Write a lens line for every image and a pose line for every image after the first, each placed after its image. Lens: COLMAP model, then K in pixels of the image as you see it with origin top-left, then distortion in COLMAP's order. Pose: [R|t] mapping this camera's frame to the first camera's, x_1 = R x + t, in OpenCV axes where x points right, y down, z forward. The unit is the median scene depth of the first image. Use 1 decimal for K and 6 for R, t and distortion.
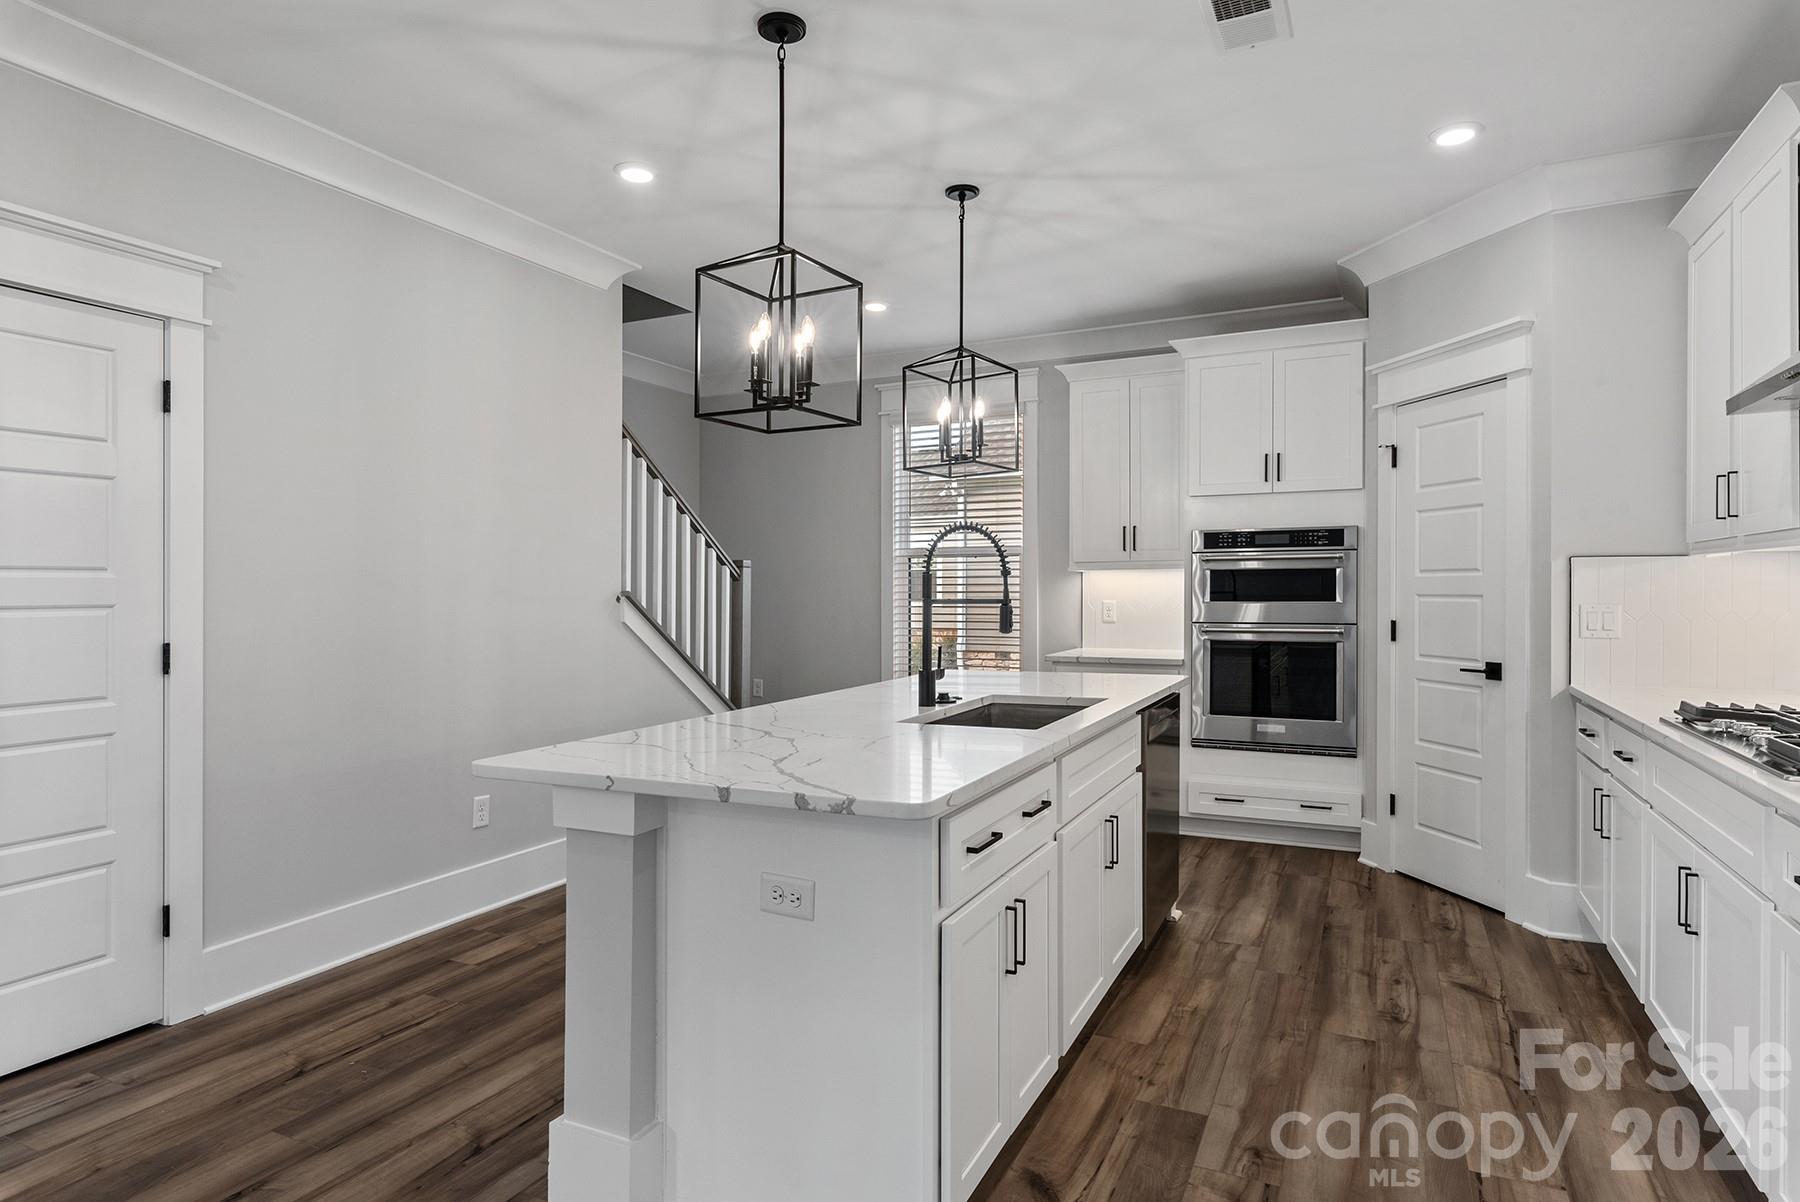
lens RADIAL K [[978.6, 0, 904.5], [0, 978.6, 595.6], [0, 0, 1]] dist [-0.024395, -0.000163]
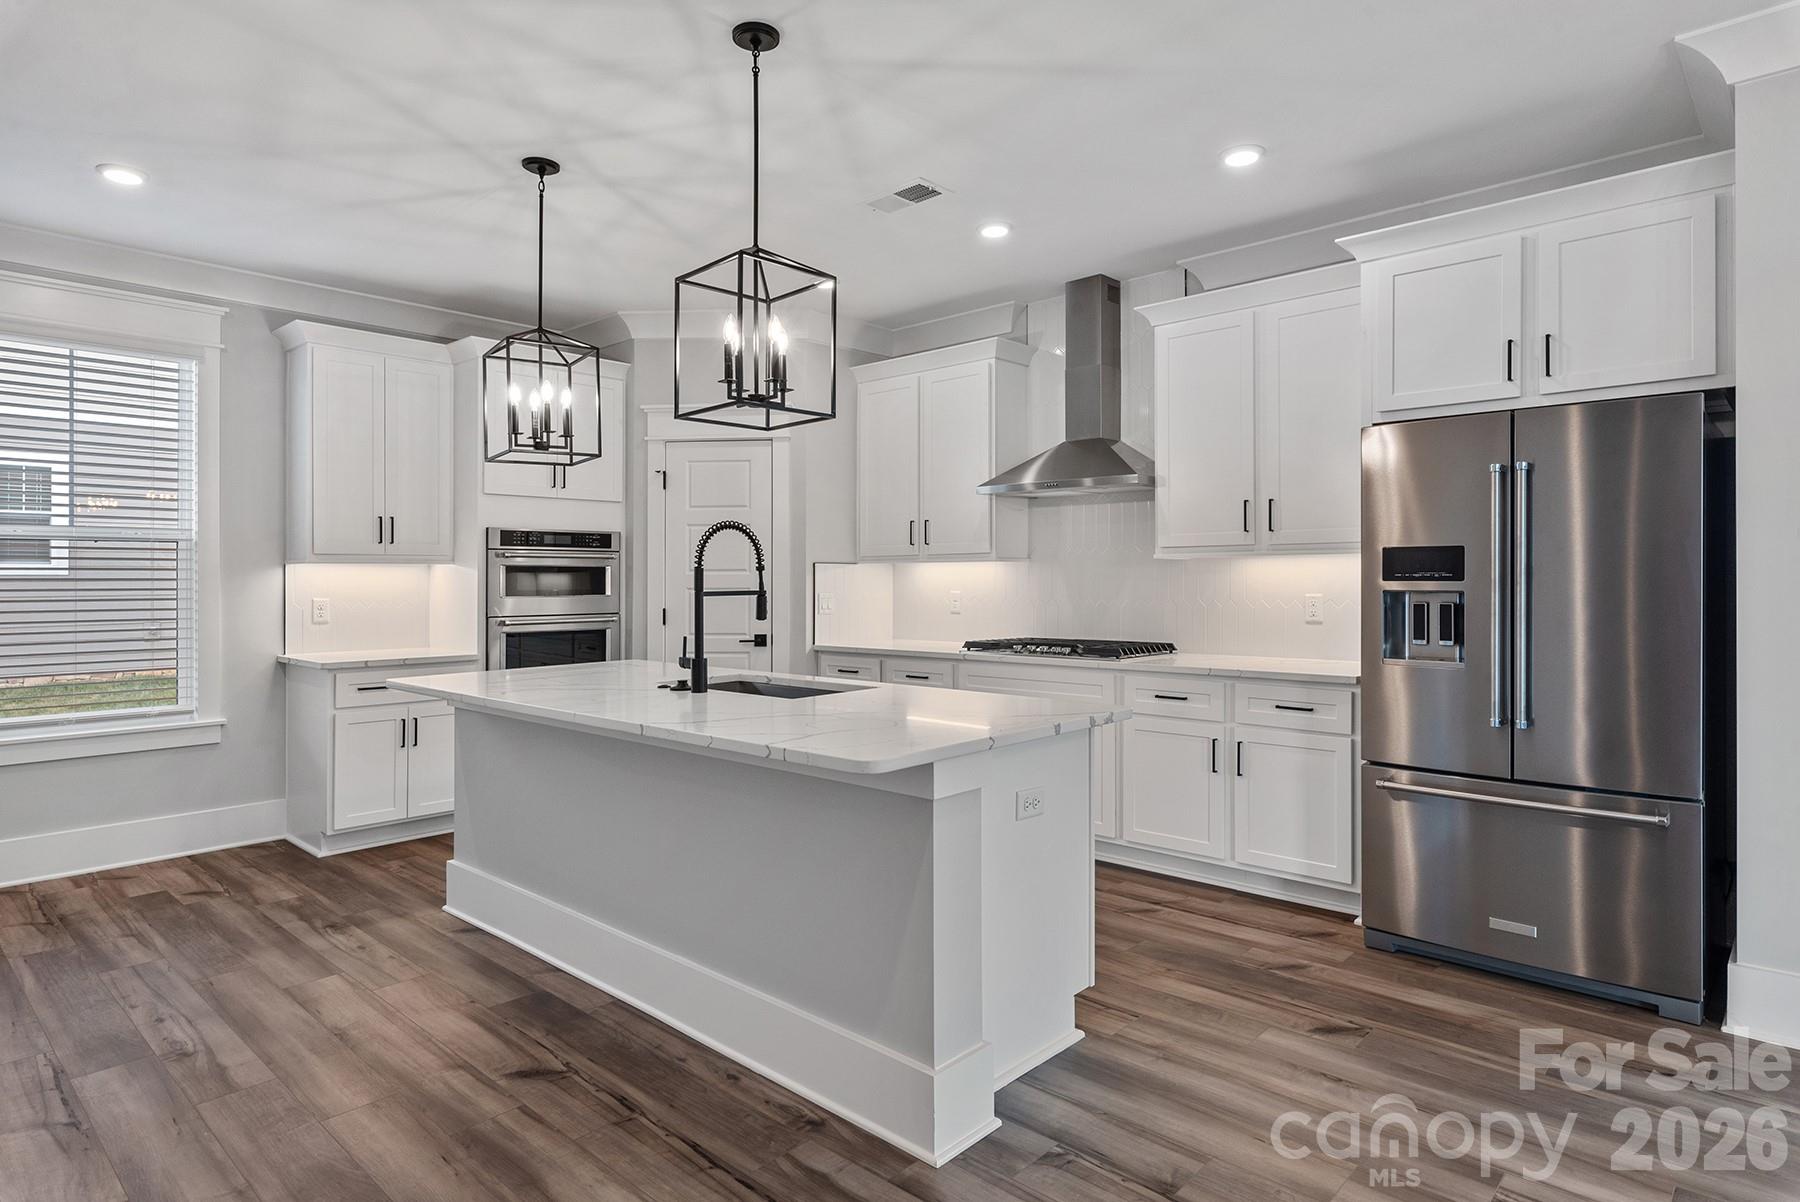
lens RADIAL K [[978.6, 0, 898.5], [0, 978.6, 600.3], [0, 0, 1]] dist [-0.024395, -0.000163]
pose [[0.284962, -0.015443, 0.958414, -0.603661], [0.009316, 0.999868, 0.013341, 0.000412], [-0.958494, 0.005127, 0.285068, 0.316948]]
